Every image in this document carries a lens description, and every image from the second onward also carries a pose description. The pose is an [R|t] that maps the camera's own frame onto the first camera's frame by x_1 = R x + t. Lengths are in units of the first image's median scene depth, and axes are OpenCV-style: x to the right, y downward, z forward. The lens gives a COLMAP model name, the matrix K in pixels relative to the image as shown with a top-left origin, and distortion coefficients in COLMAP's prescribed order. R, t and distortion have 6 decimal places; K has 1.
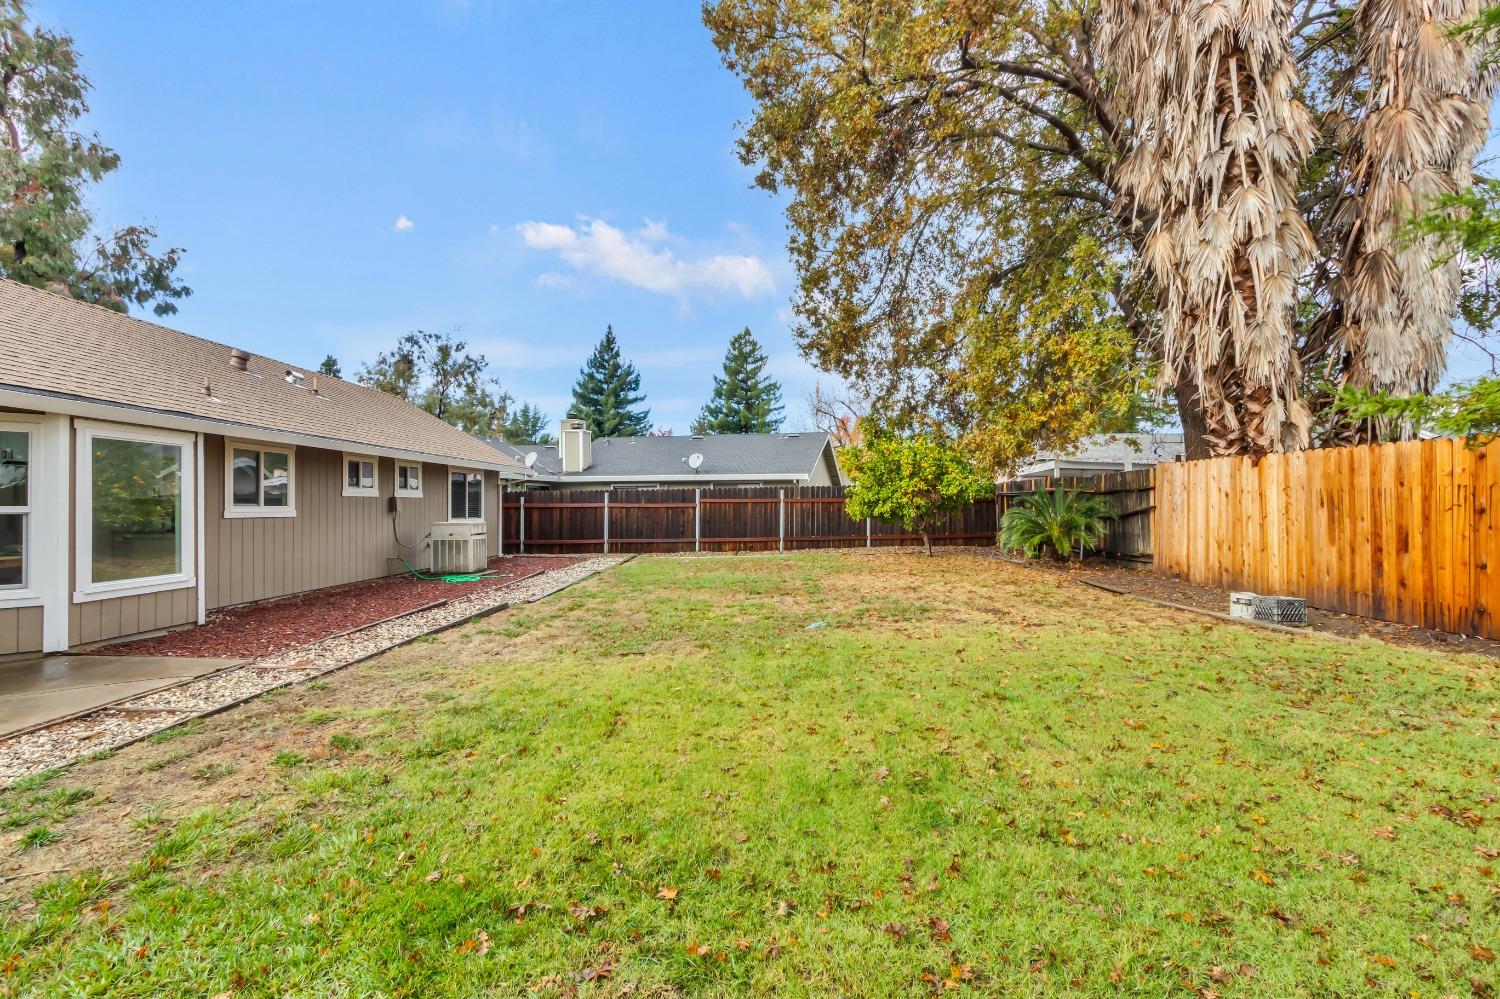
lens RADIAL K [[717.3, 0, 744.5], [0, 717.3, 507.5], [0, 0, 1]] dist [0.002046, -0.000364]
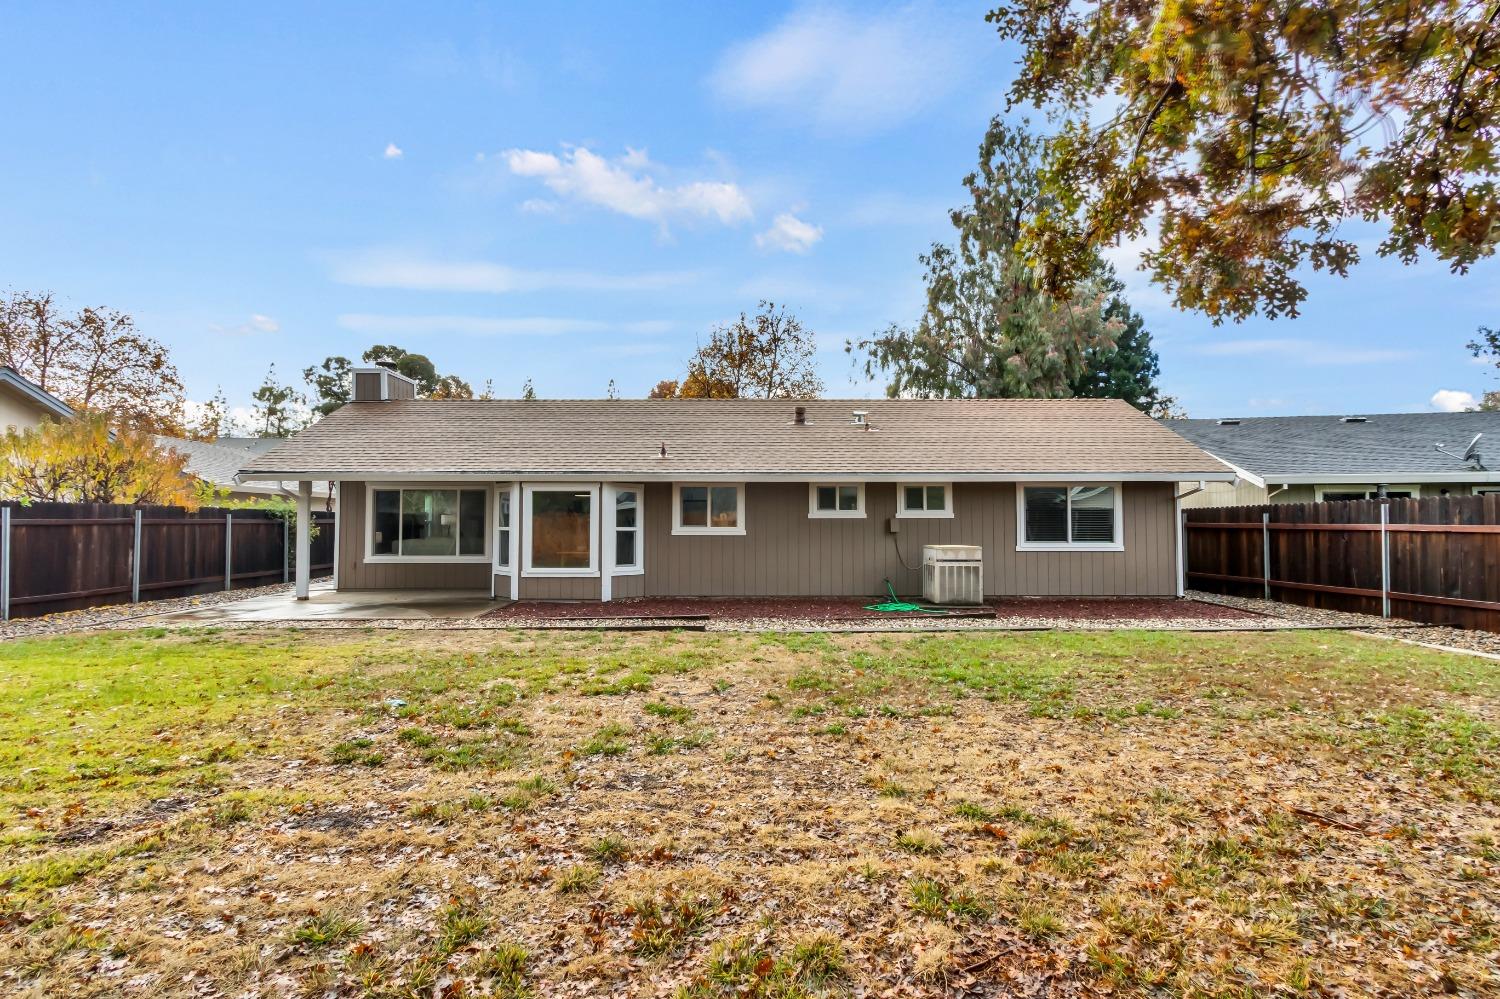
lens RADIAL K [[678.3, 0, 744.5], [0, 678.3, 499.9], [0, 0, 1]] dist [0.004576, -0.000120]
pose [[0.031130, -0.030238, -0.999058, 0.441952], [-0.002531, 0.999537, -0.030332, -0.010340], [0.999512, 0.003473, 0.031039, 0.733129]]
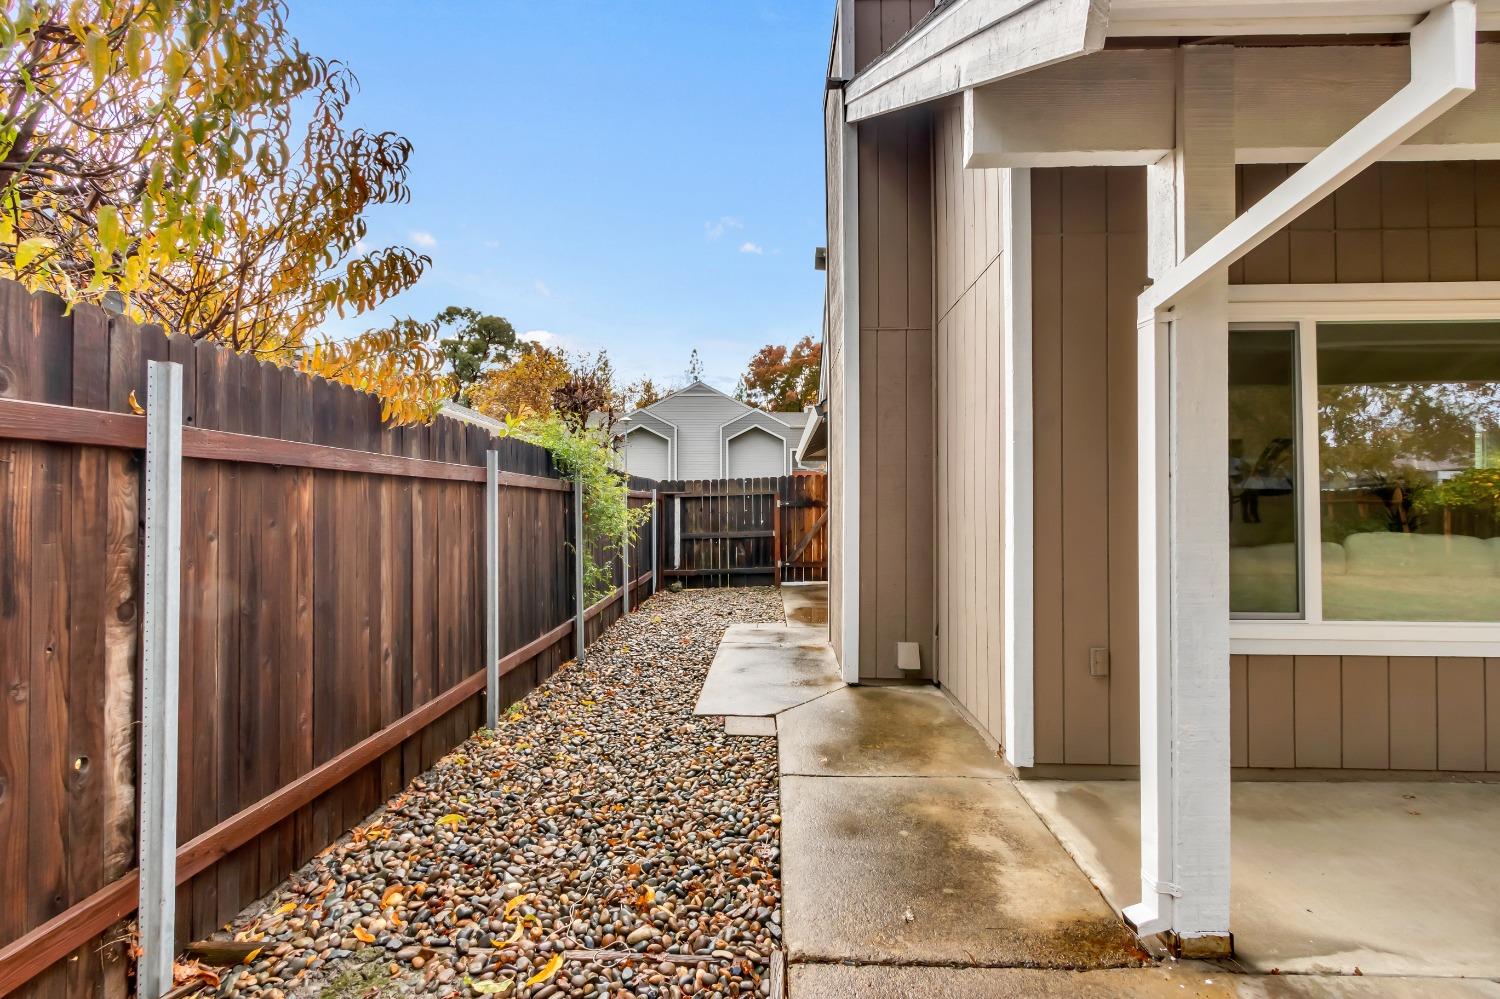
lens RADIAL K [[678.3, 0, 744.5], [0, 678.3, 499.9], [0, 0, 1]] dist [0.004576, -0.000120]
pose [[-0.018131, -0.009440, -0.999791, -0.357507], [-0.003580, 0.999950, -0.009376, 0.005943], [0.999829, 0.003409, -0.018164, 0.071408]]
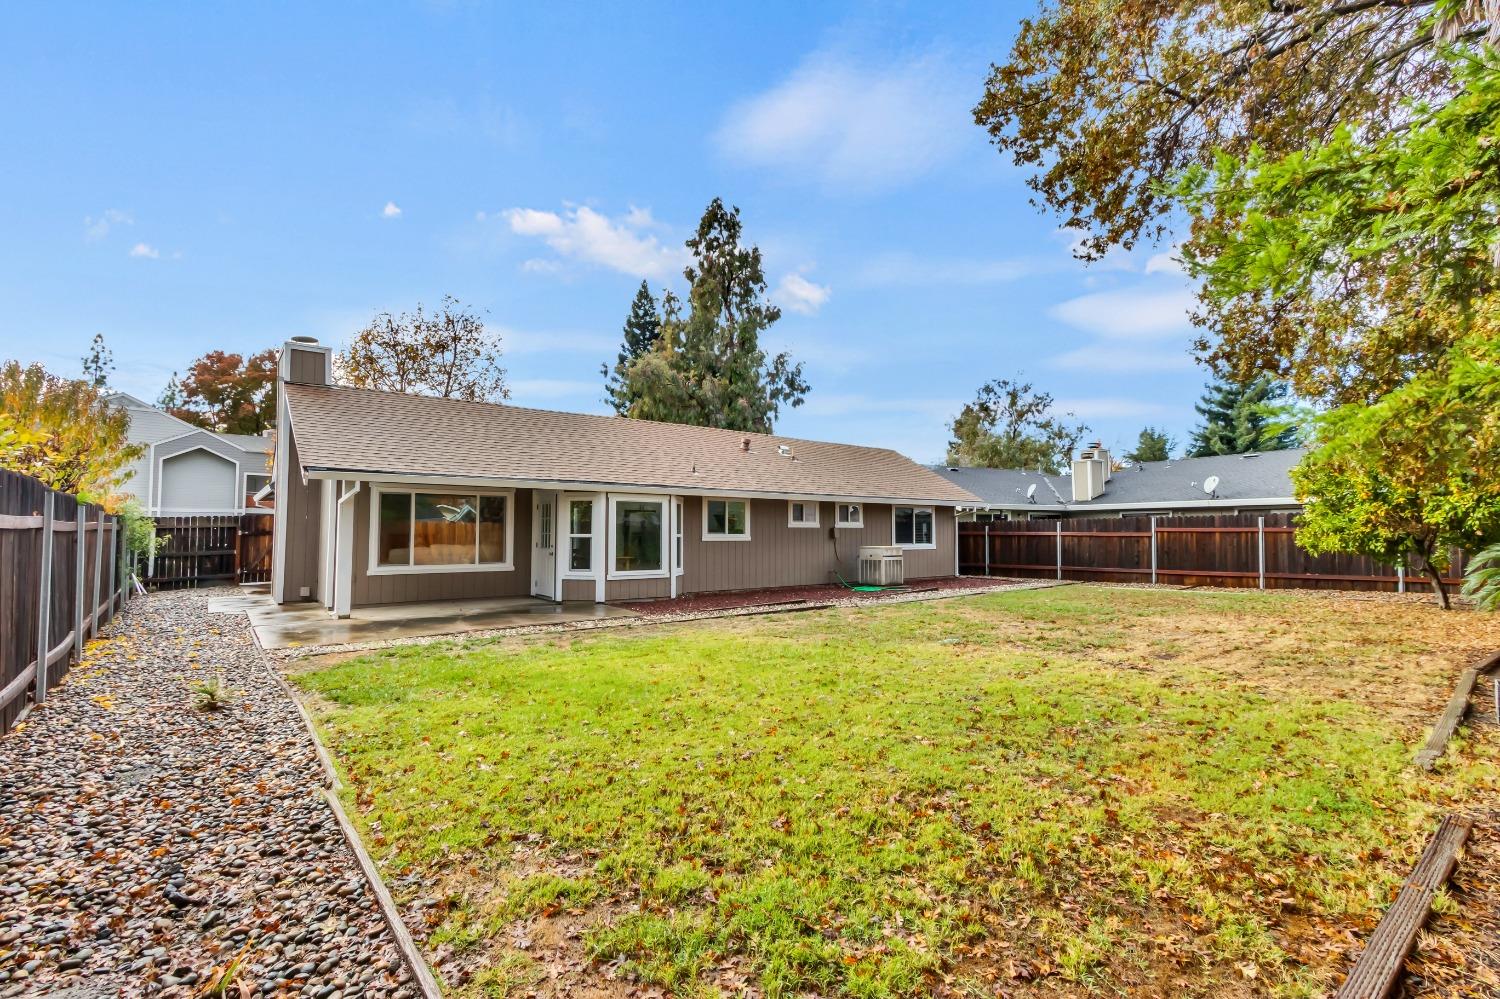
lens RADIAL K [[678.3, 0, 744.5], [0, 678.3, 499.9], [0, 0, 1]] dist [0.004576, -0.000120]
pose [[0.635186, -0.031757, -0.771706, 0.412467], [-0.005917, 0.998925, -0.045978, -0.006097], [0.772336, 0.033770, 0.634316, 0.018304]]
